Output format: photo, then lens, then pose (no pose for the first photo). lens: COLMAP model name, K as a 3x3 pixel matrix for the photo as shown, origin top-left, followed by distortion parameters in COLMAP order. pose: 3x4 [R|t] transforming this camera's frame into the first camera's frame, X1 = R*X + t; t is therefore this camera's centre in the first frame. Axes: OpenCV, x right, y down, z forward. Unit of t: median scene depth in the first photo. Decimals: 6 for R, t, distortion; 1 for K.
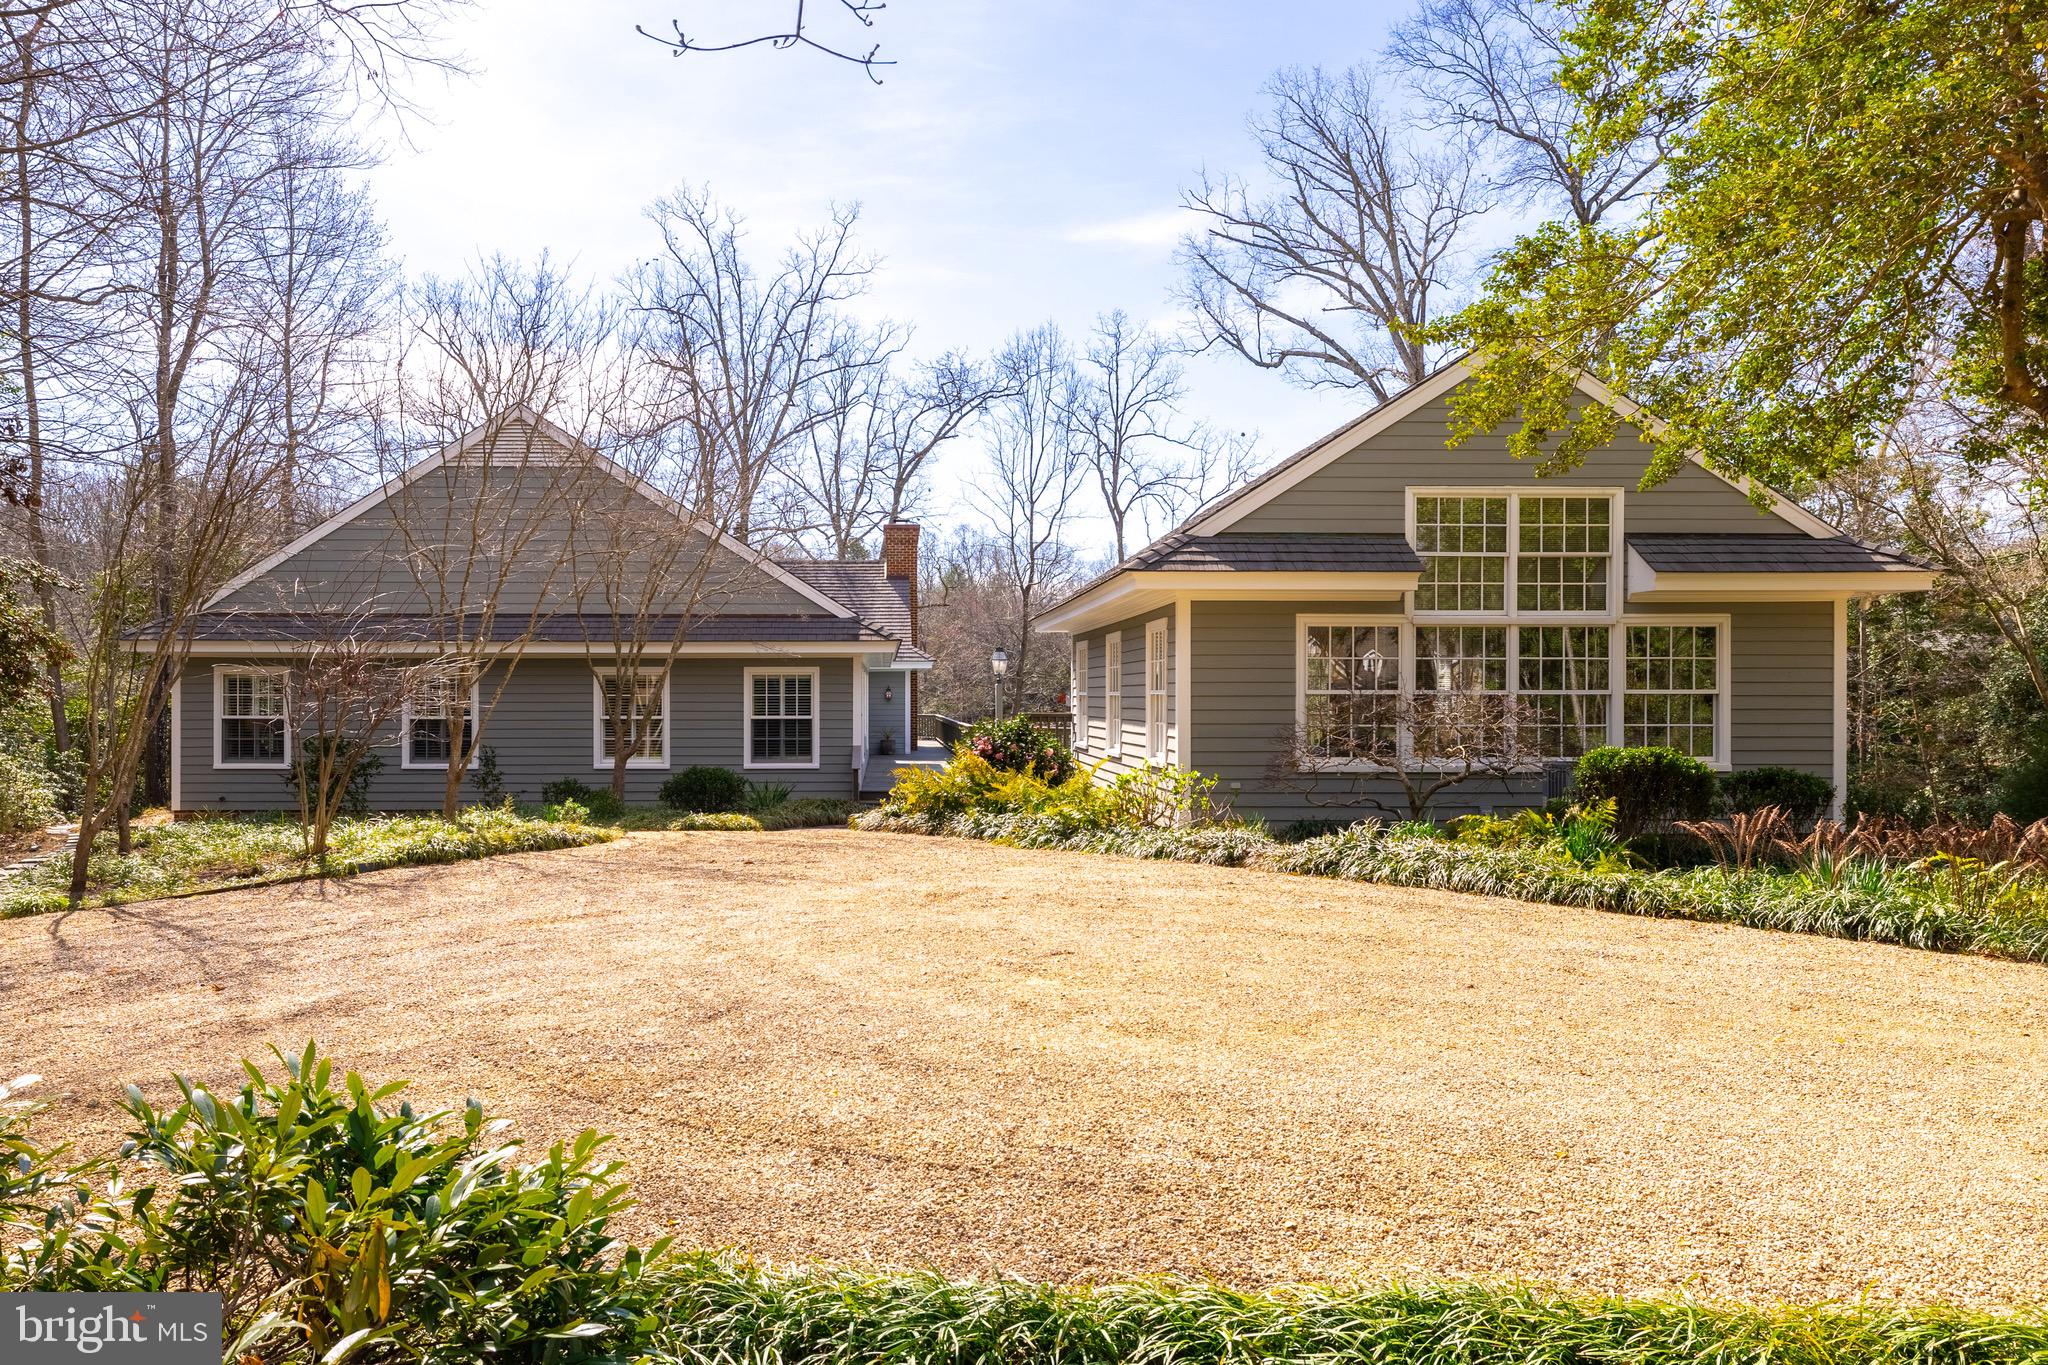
lens RADIAL K [[1416.6, 0, 1023.9], [0, 1416.6, 685.8], [0, 0, 1]] dist [-0.005464, -0.000924]
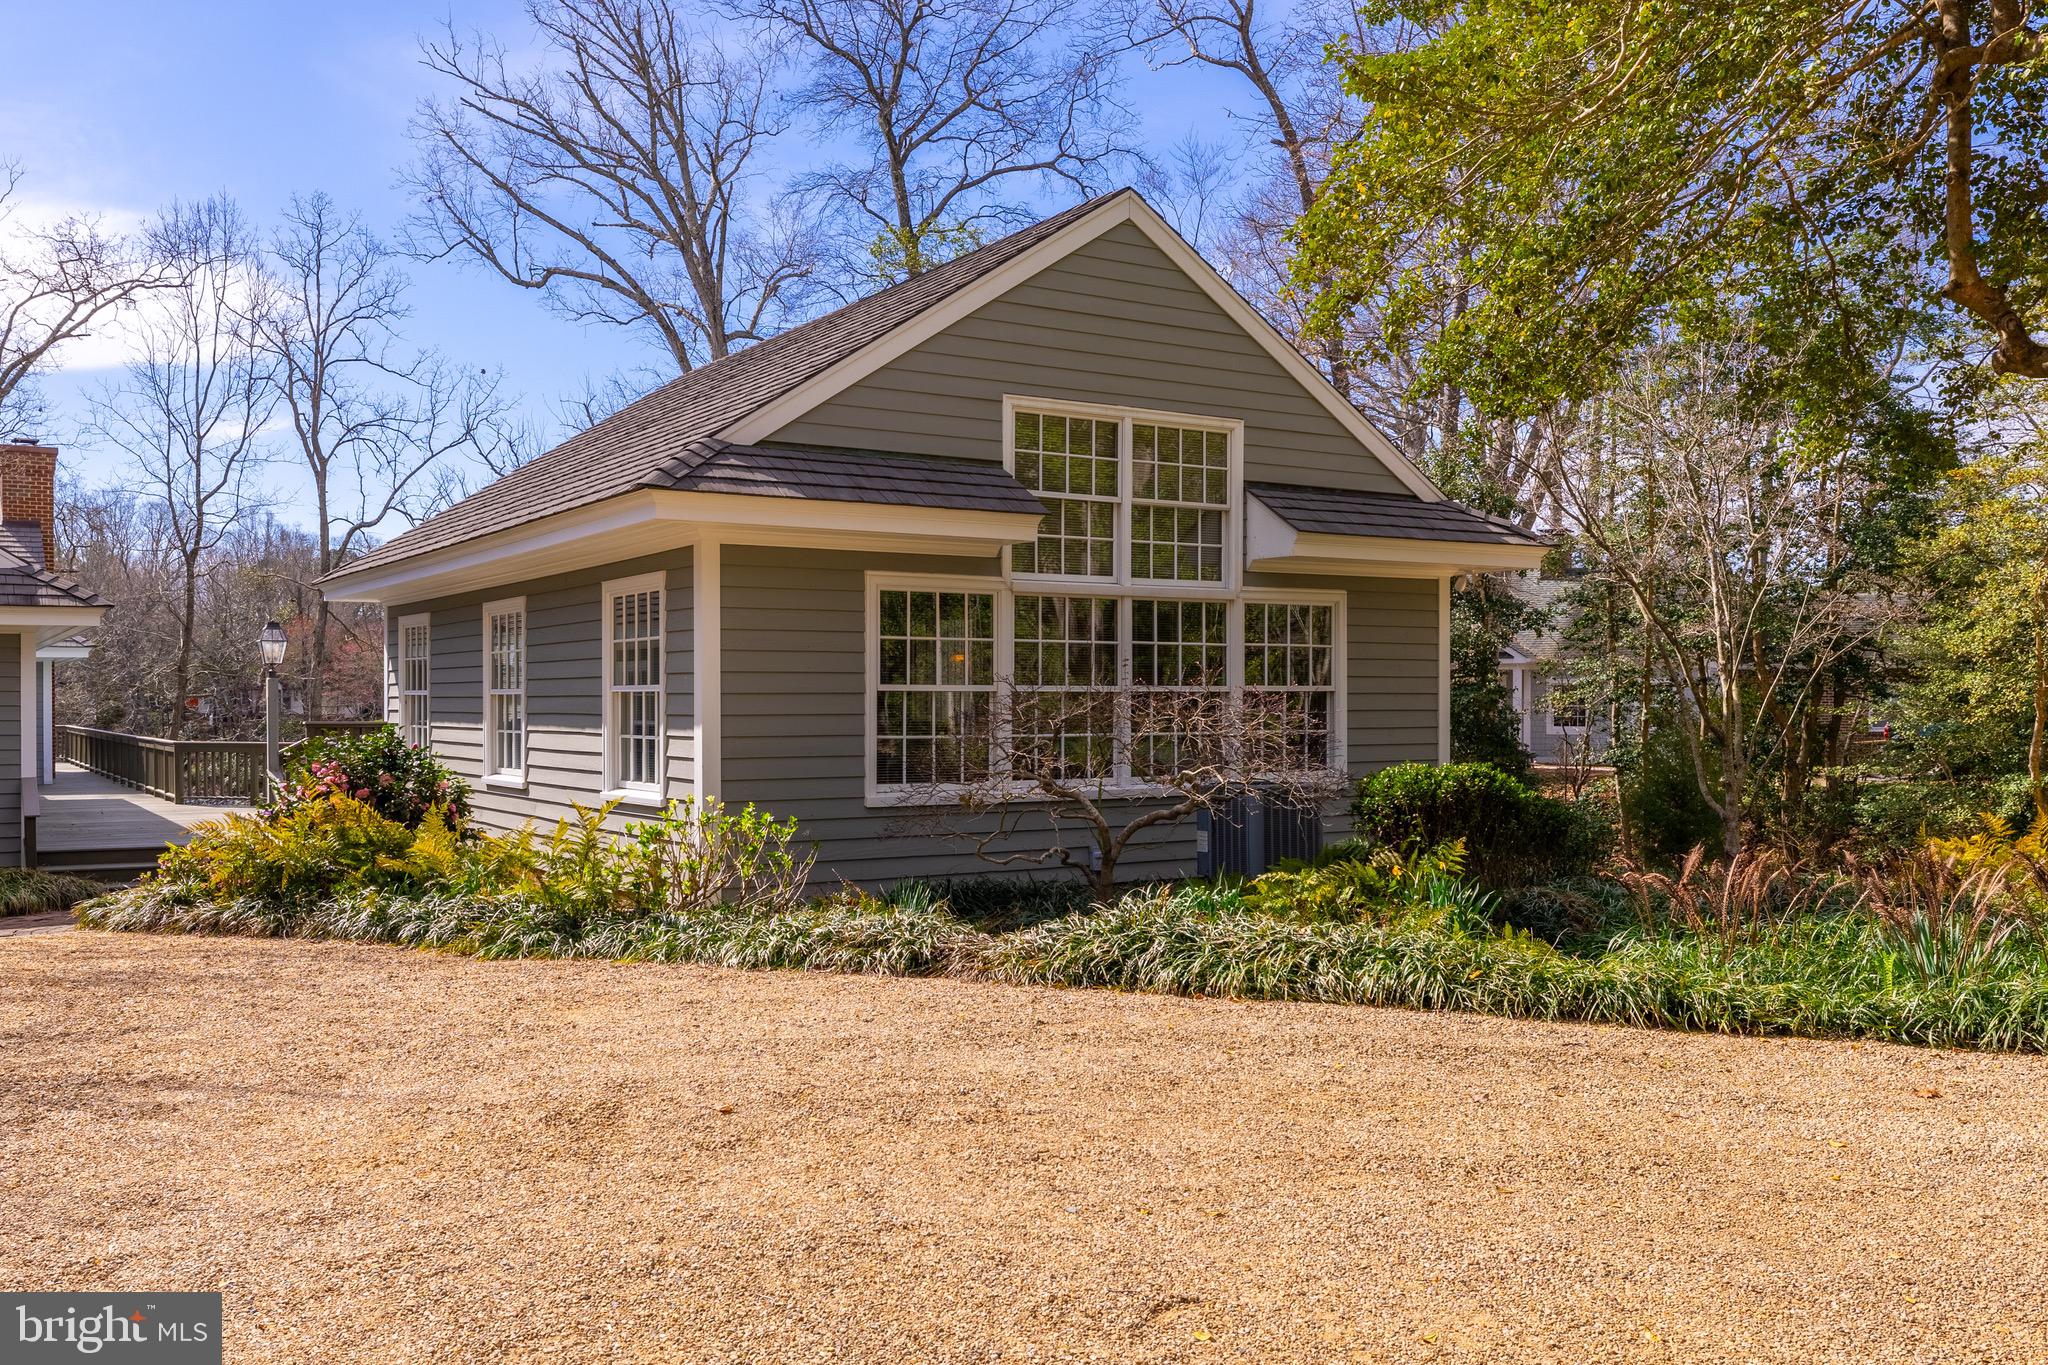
lens RADIAL K [[1716.8, 0, 1021.8], [0, 1716.8, 689.4], [0, 0, 1]] dist [0.004356, -0.005463]
pose [[0.897620, 0.000762, 0.440770, -0.060579], [-0.001421, 0.999998, 0.001164, 0.002596], [-0.440768, -0.001671, 0.897619, 0.147842]]
